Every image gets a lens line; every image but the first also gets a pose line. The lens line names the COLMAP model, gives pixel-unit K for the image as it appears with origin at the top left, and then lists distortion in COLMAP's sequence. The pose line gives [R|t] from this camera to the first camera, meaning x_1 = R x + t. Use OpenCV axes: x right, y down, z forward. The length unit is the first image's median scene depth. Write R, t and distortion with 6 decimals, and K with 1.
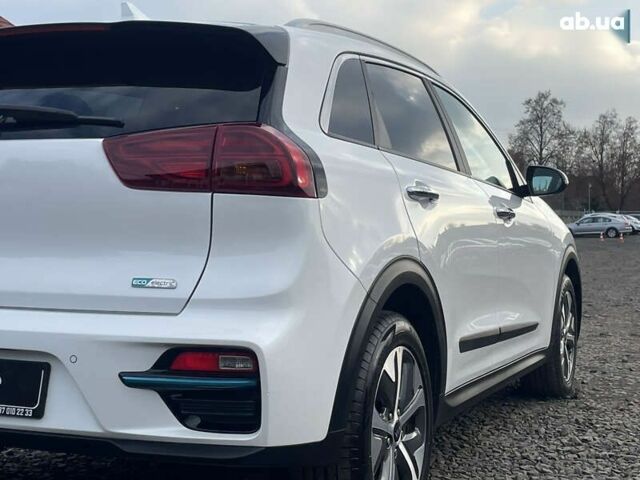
lens RADIAL K [[1010.2, 0, 318.9], [0, 1010.2, 235.8], [0, 0, 1]] dist [0.105530, -0.153743]
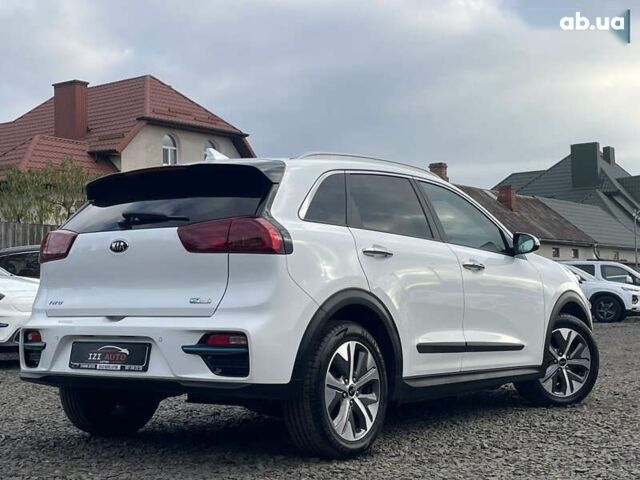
lens RADIAL K [[1095.9, 0, 320.0], [0, 1095.9, 240.0], [0, 0, 1]] dist [0.182856, -0.031232]
pose [[0.971418, -0.028036, -0.235716, 0.542345], [0.011531, 0.997402, -0.071111, 0.080864], [0.237097, 0.066361, 0.969217, -0.961929]]
